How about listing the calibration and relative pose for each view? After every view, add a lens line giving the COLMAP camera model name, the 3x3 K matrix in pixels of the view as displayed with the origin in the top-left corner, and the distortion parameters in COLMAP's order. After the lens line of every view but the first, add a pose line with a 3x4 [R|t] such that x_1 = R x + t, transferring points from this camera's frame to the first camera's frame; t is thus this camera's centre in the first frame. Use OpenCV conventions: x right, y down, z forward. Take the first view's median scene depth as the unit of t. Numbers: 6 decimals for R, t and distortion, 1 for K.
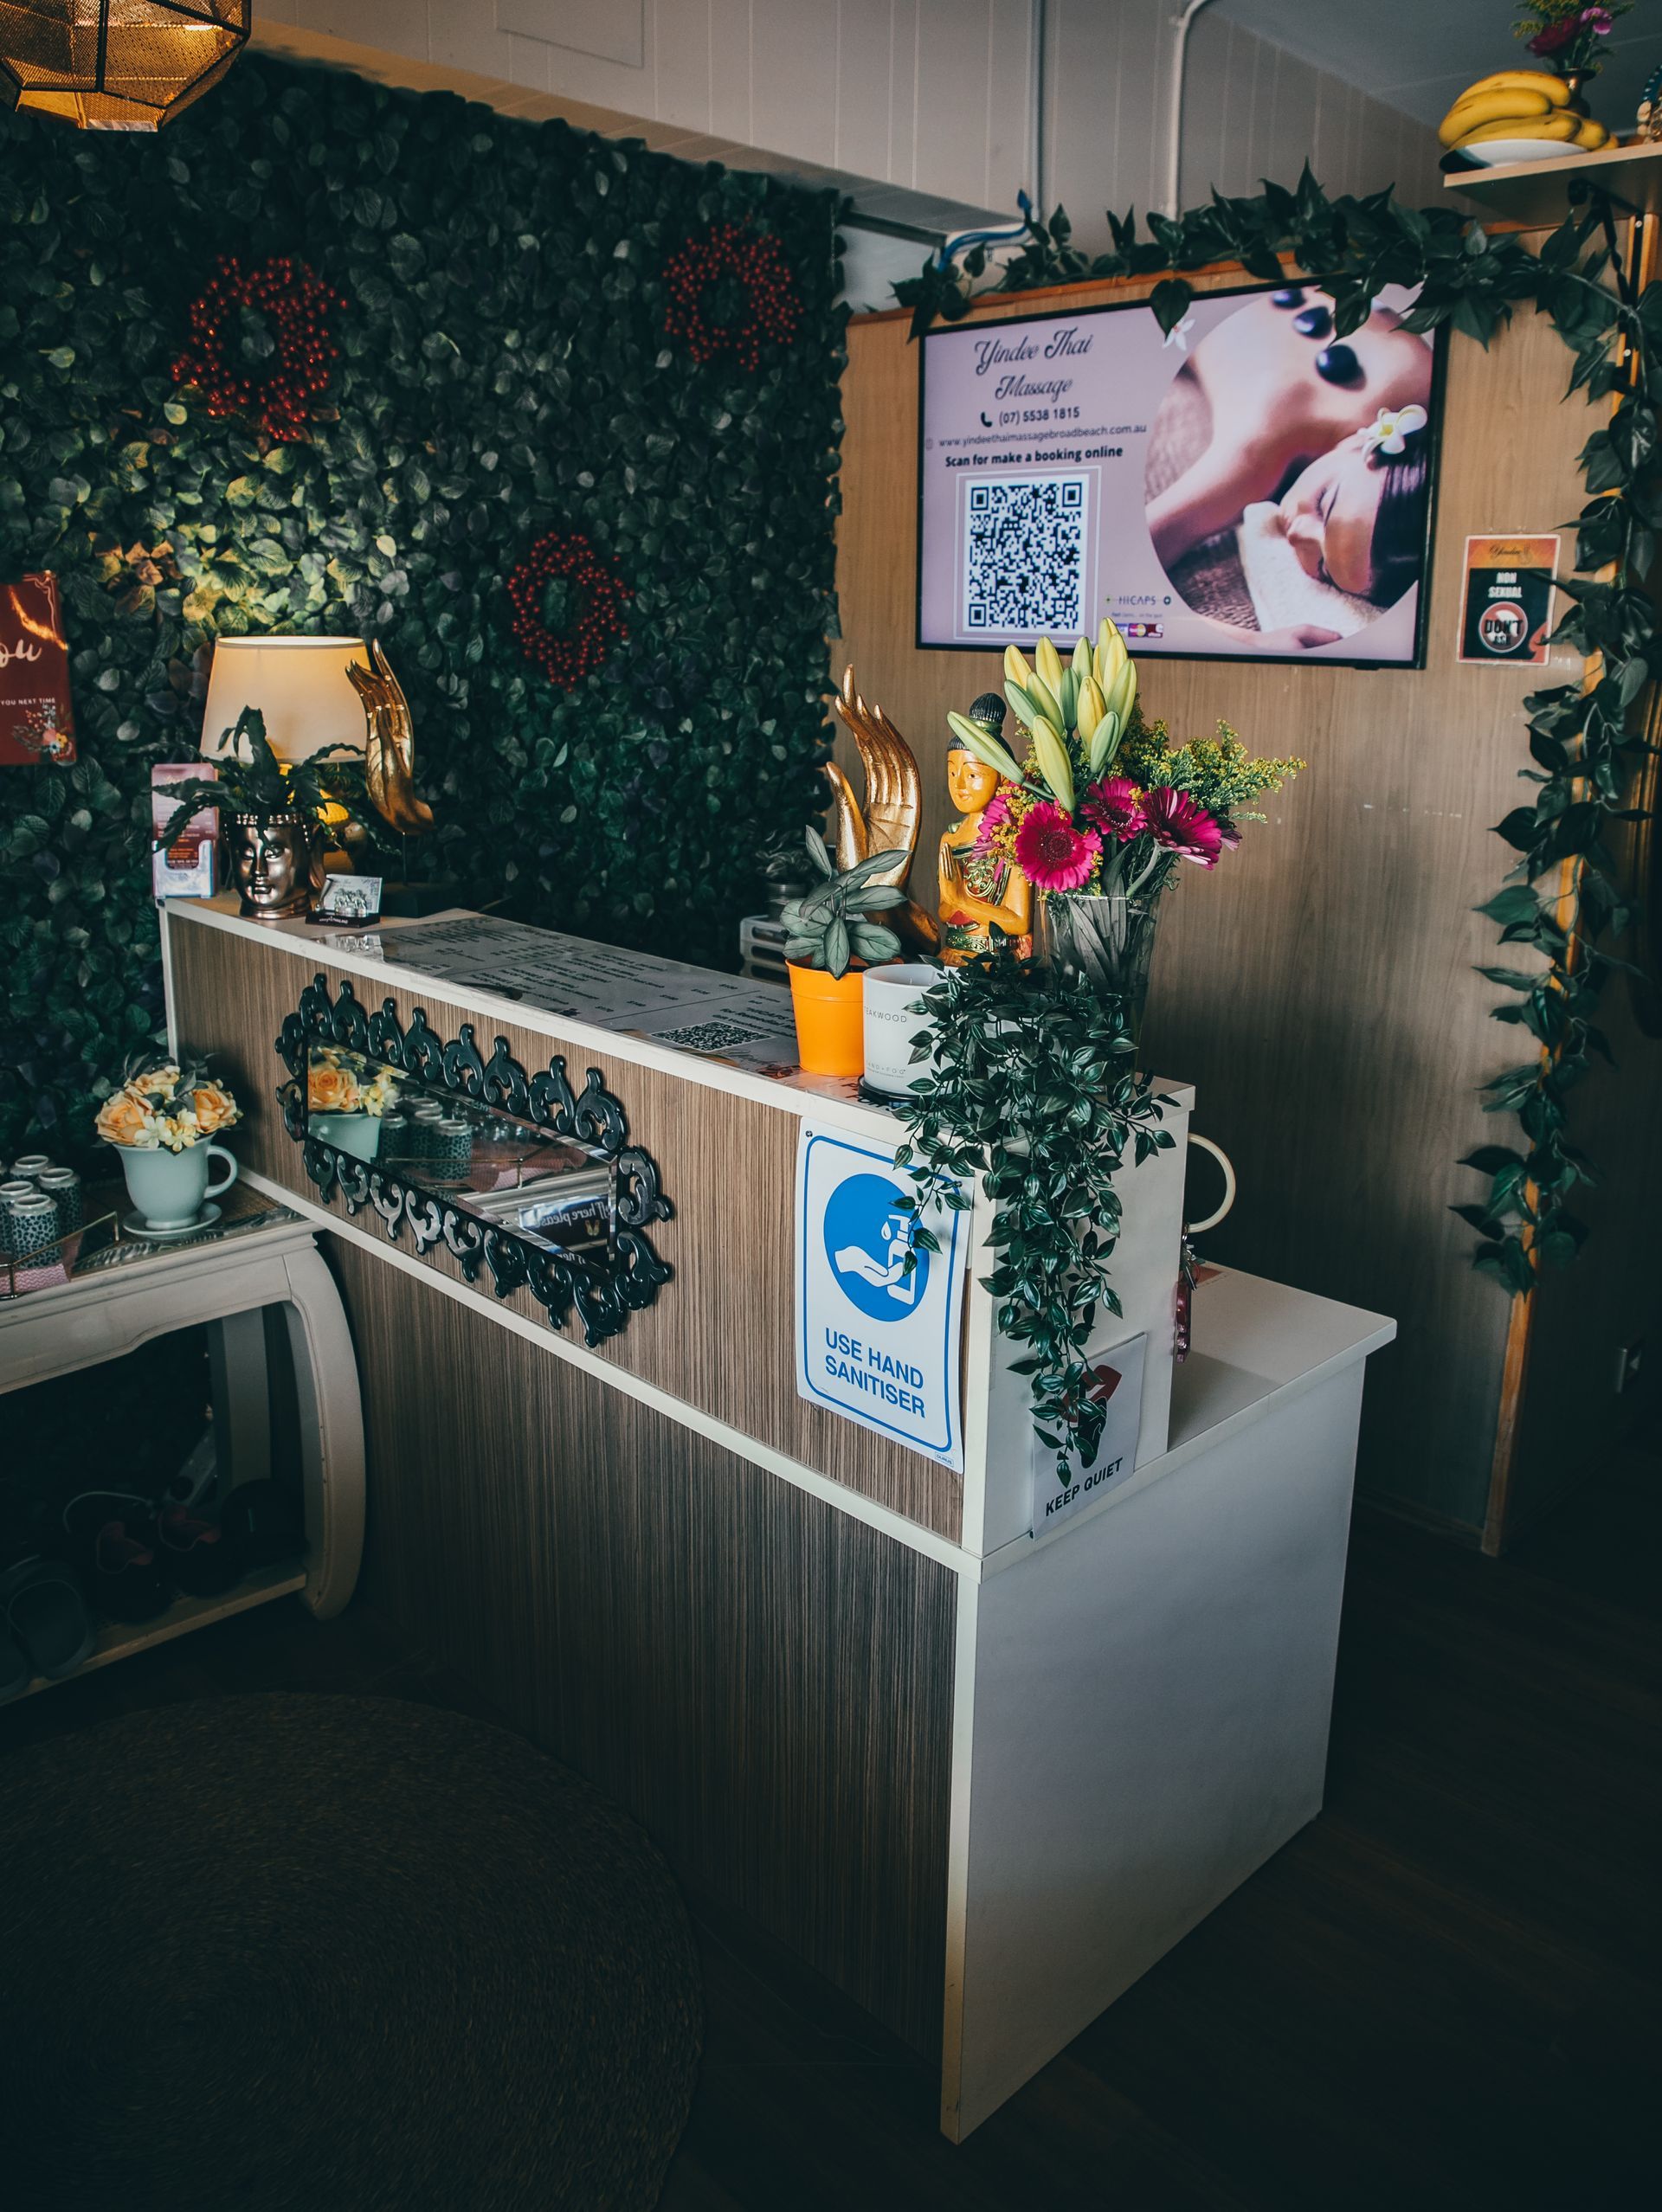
lens RADIAL K [[1673.6, 0, 830.8], [0, 1673.6, 963.5], [0, 0, 1]] dist [-0.061961, 0.002586]
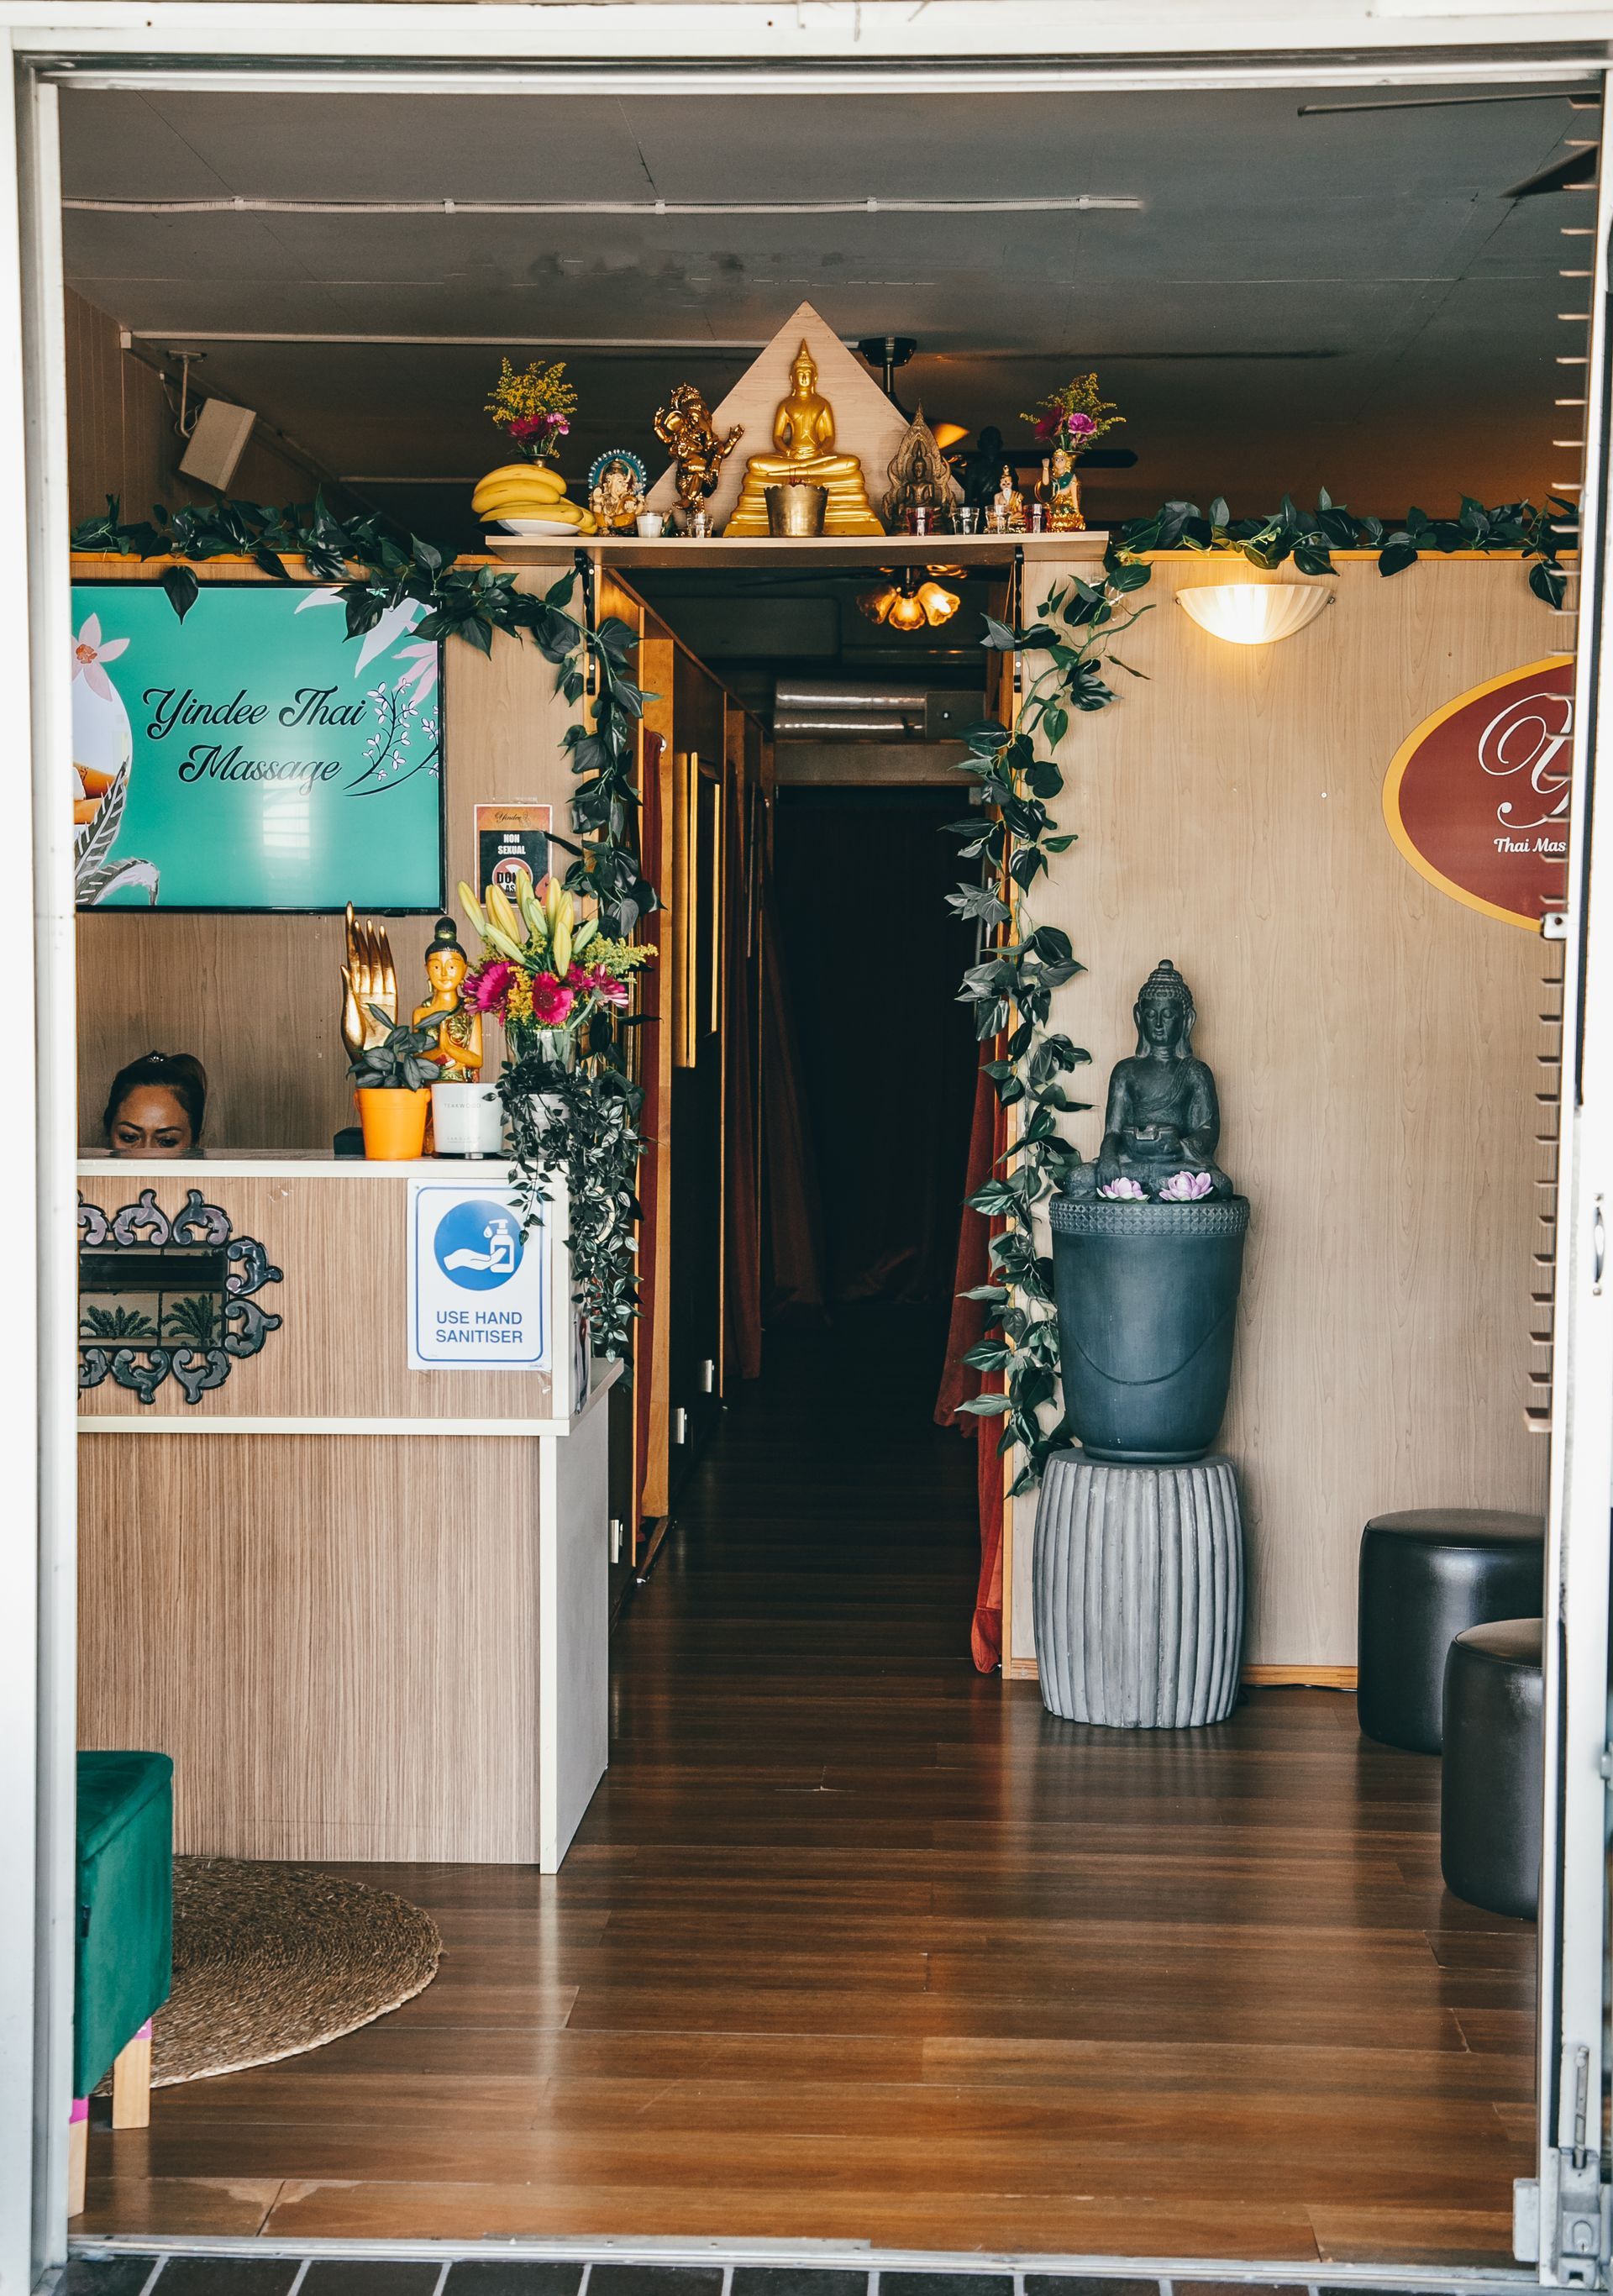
lens RADIAL K [[3929.8, 0, 728.1], [0, 3929.8, 1204.7], [0, 0, 1]] dist [0.184085, -0.004873]
pose [[0.740963, -0.058963, 0.668953, -1.881992], [0.144824, 0.986728, -0.073441, 0.356656], [-0.655744, 0.151298, 0.739668, -1.604373]]
